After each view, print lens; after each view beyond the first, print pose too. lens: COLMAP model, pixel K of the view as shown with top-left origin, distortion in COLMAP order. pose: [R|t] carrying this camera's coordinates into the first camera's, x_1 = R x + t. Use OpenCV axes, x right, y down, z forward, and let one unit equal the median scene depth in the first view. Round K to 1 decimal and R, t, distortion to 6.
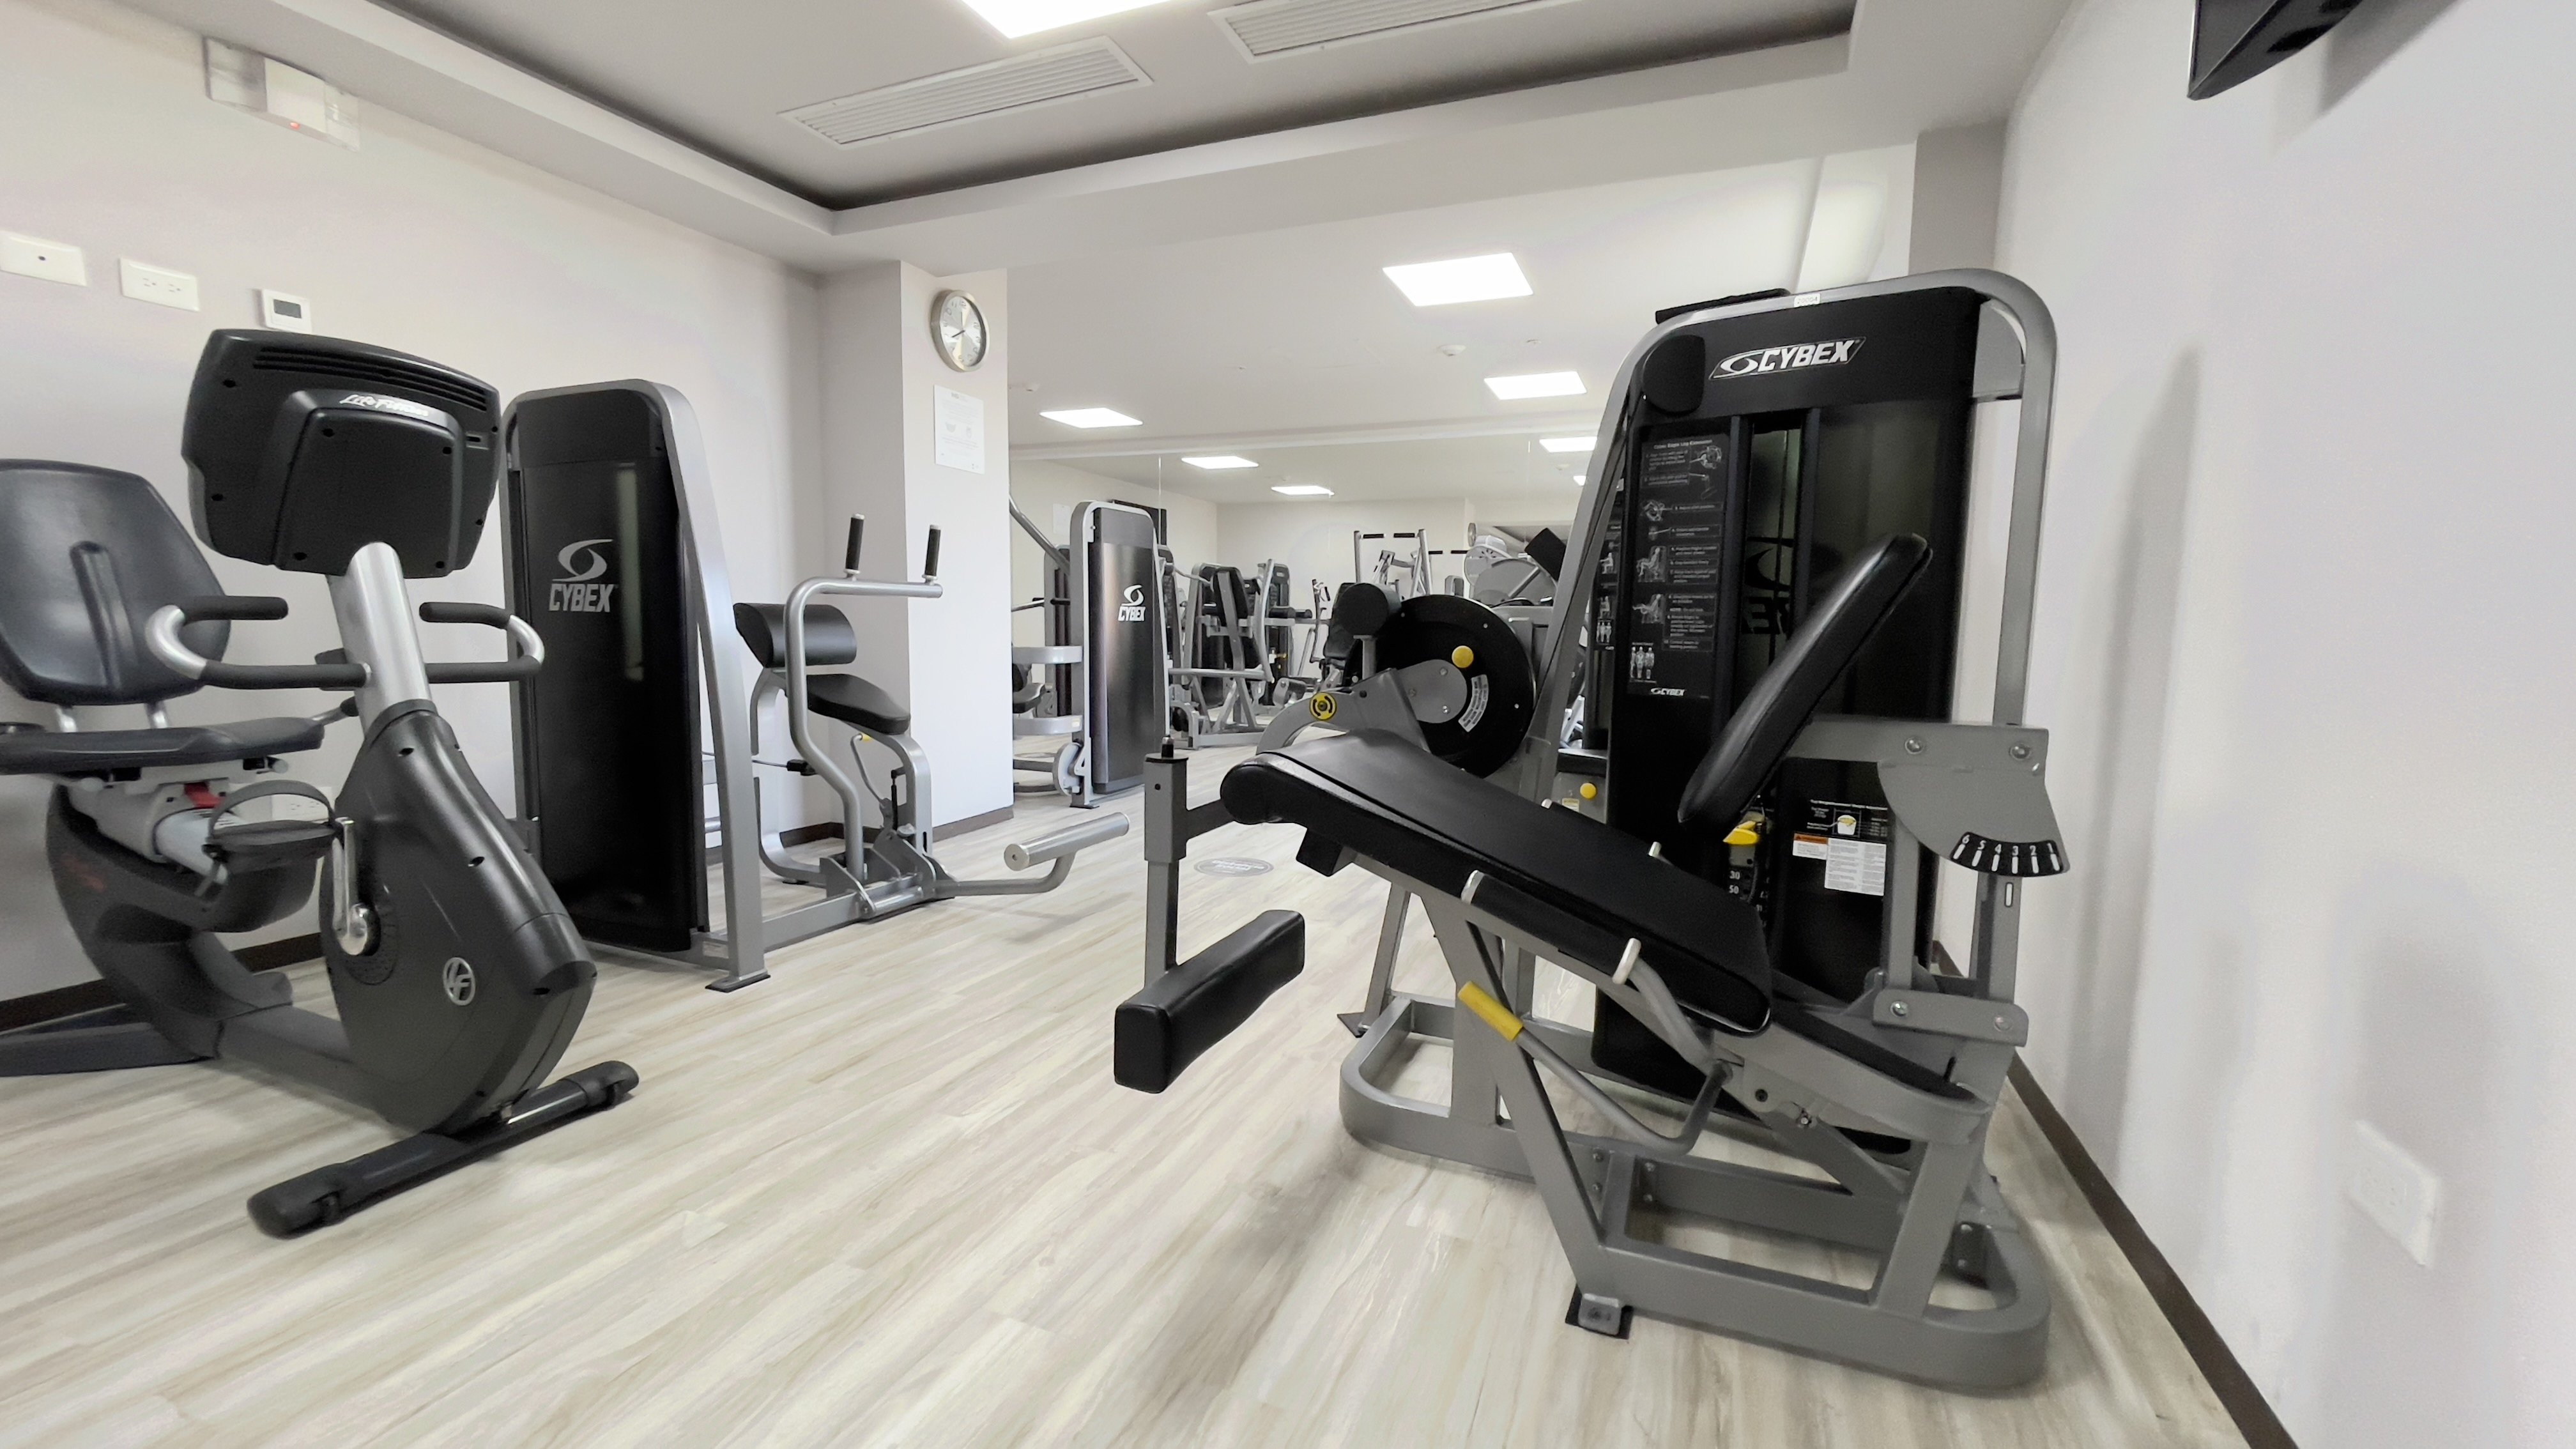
lens RADIAL K [[1017.7, 0, 1288.0], [0, 1017.7, 724.5], [0, 0, 1]] dist [-0.007545, -0.000065]
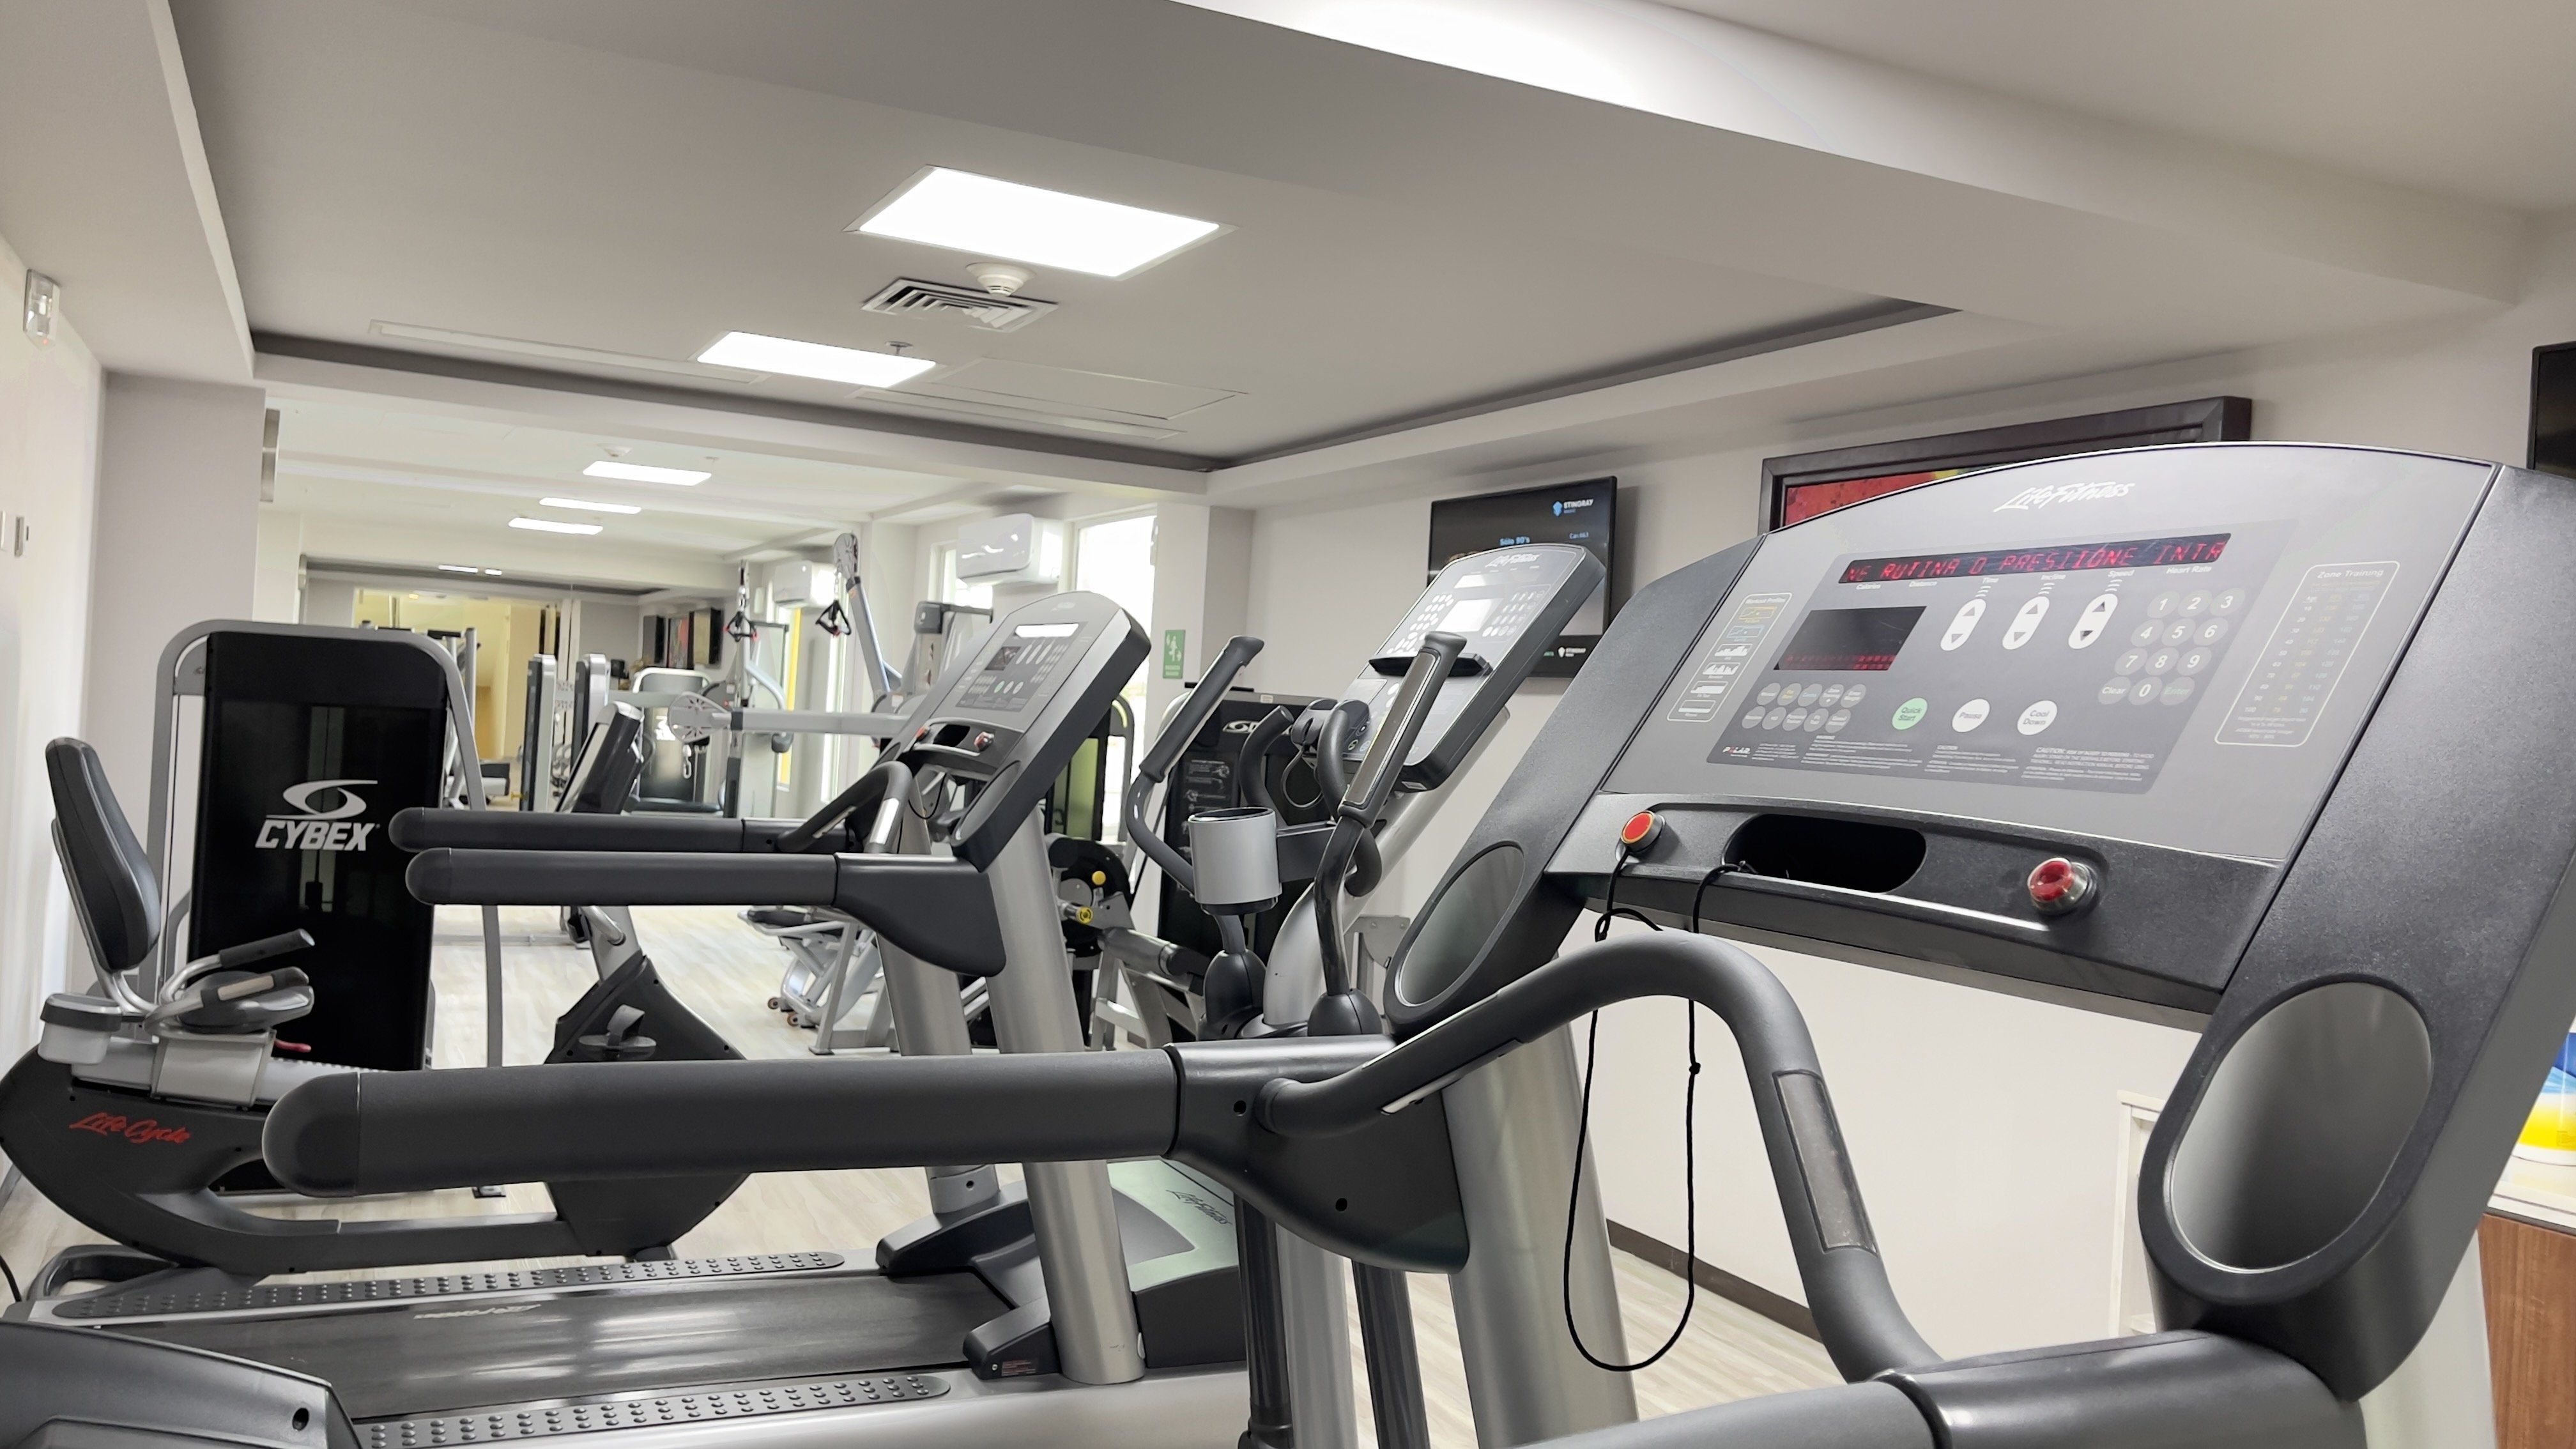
lens RADIAL K [[1938.7, 0, 1288.0], [0, 1938.7, 724.5], [0, 0, 1]] dist [0.105605, -0.150217]
pose [[0.652760, 0.021111, 0.757271, -2.135664], [0.020900, 0.998729, -0.045858, -0.173950], [-0.757277, 0.045761, 0.651489, -1.376564]]
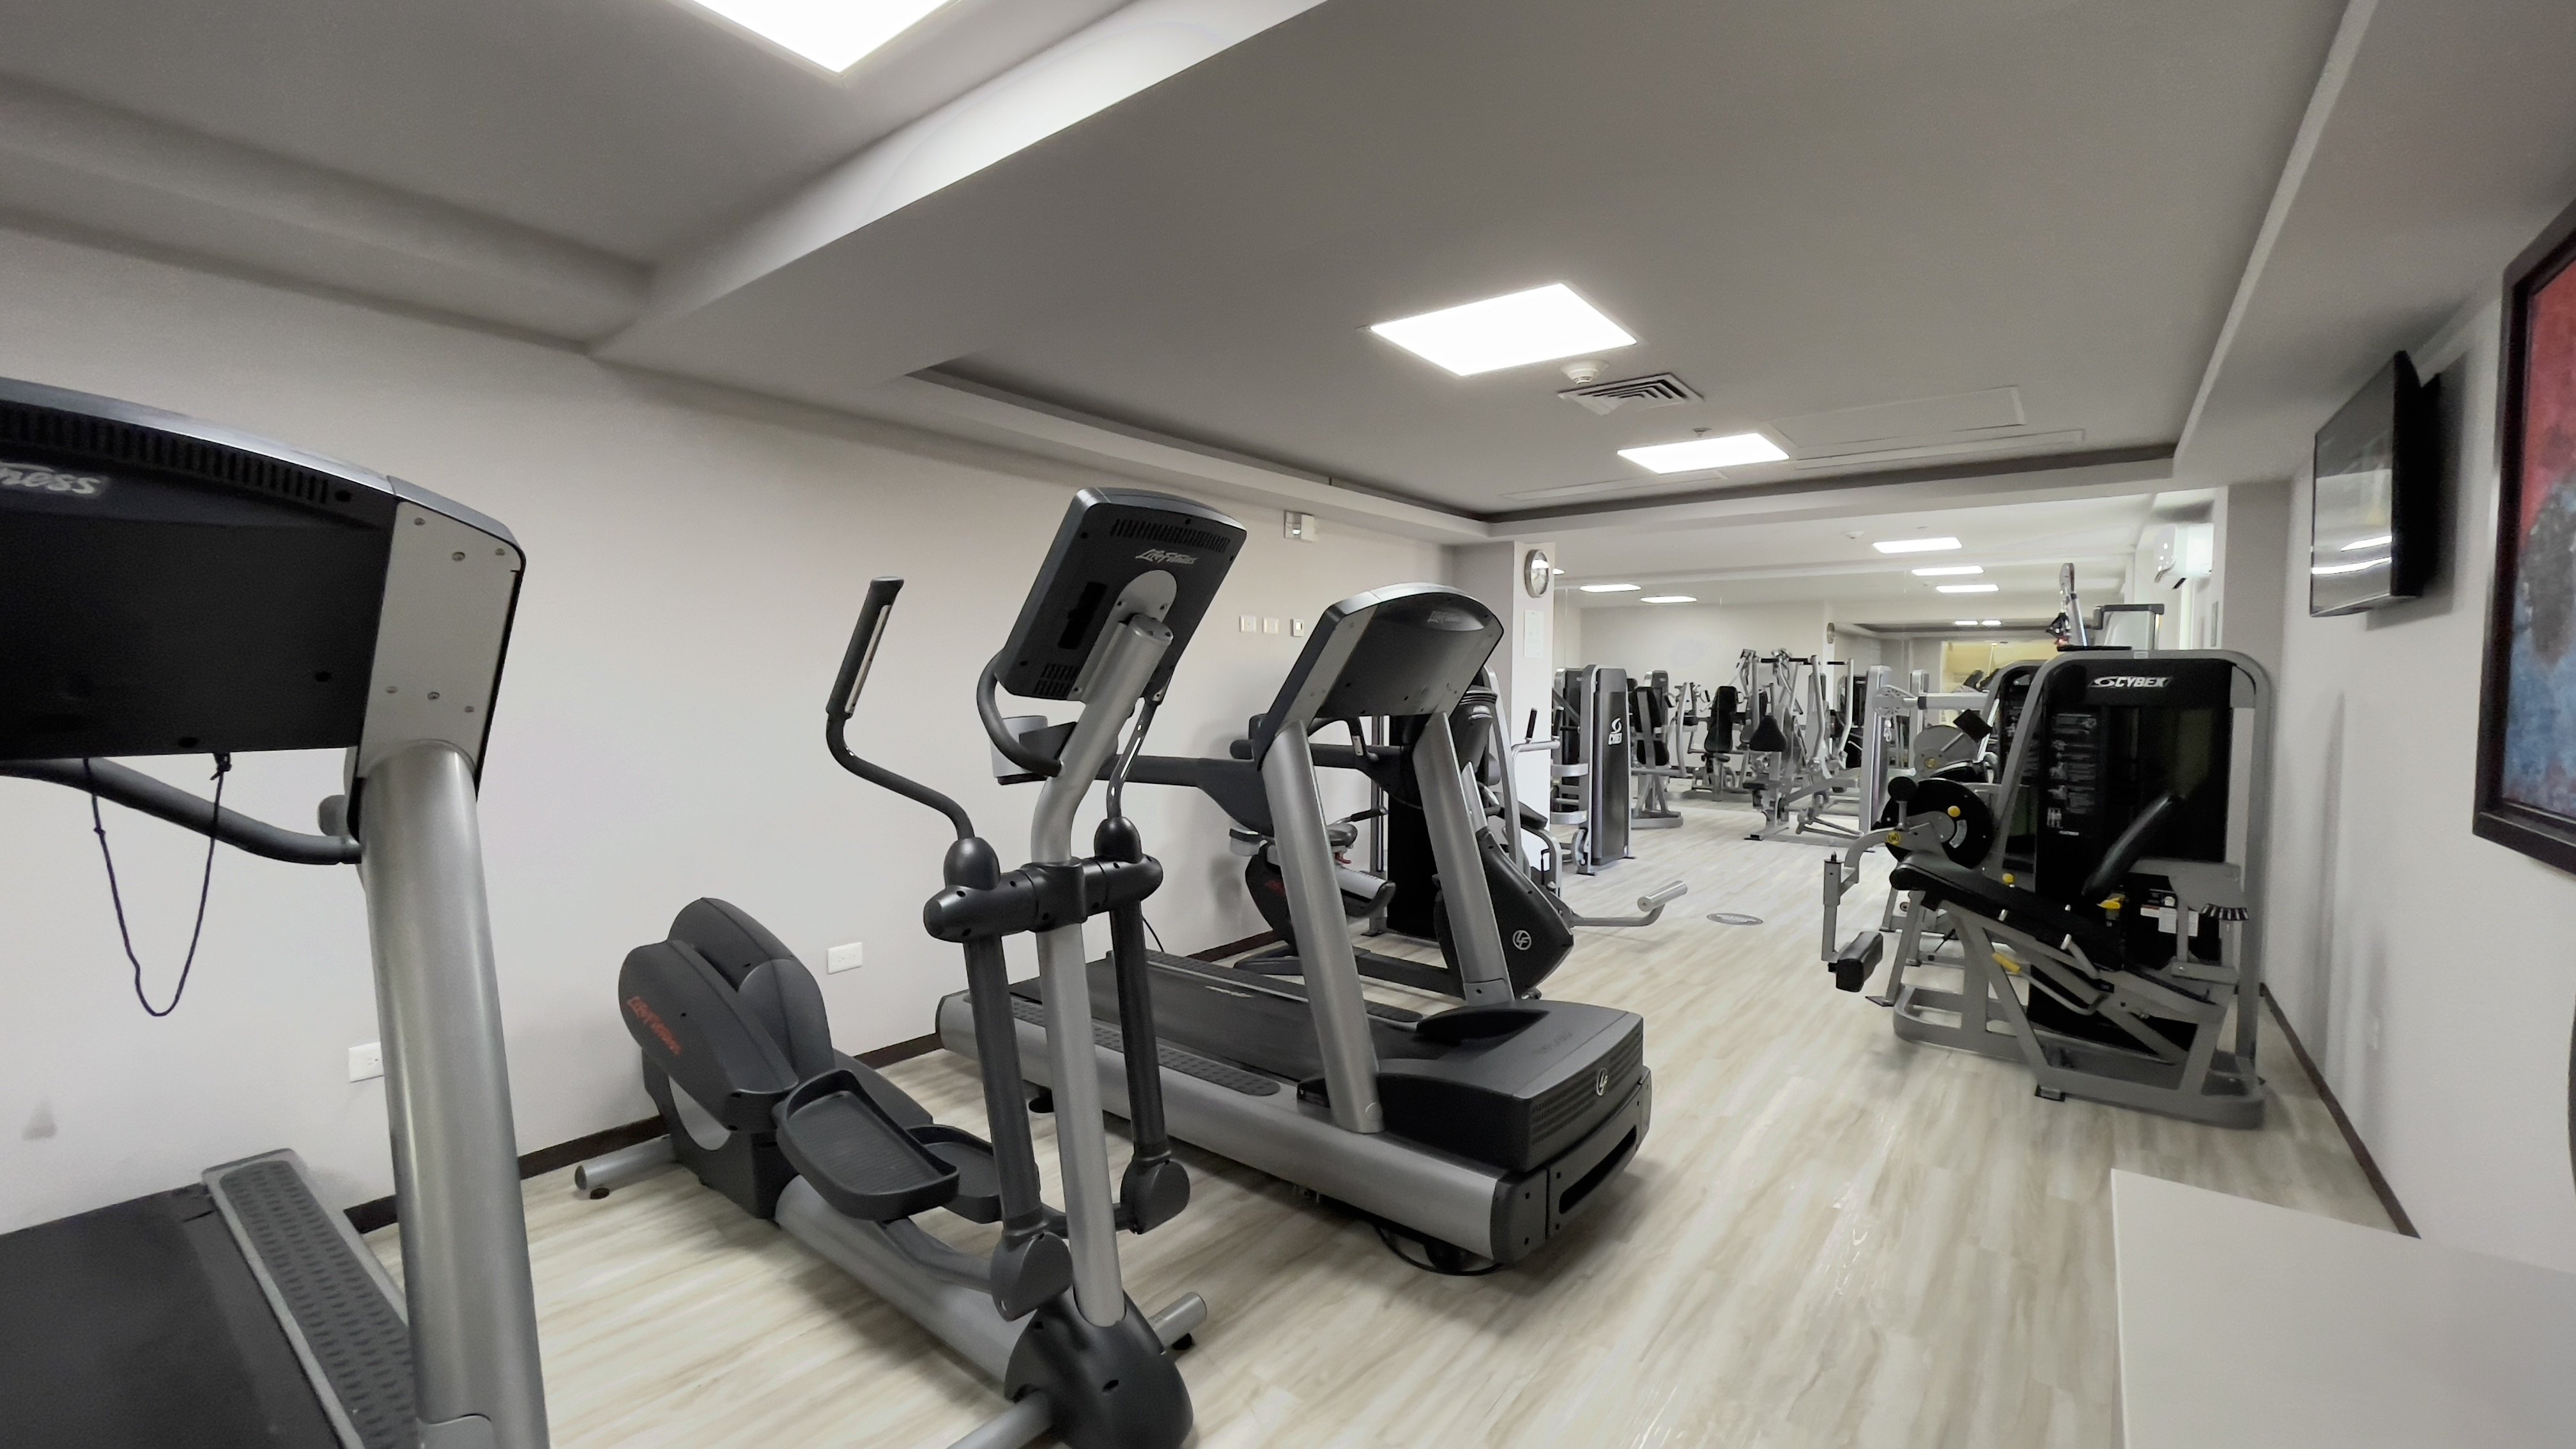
lens RADIAL K [[1042.3, 0, 1288.0], [0, 1042.3, 724.5], [0, 0, 1]] dist [0.000798, -0.000006]
pose [[0.966595, -0.003448, -0.256285, -0.607147], [-0.011209, 0.998384, -0.055705, -0.115822], [0.256063, 0.056717, 0.964995, -1.438500]]
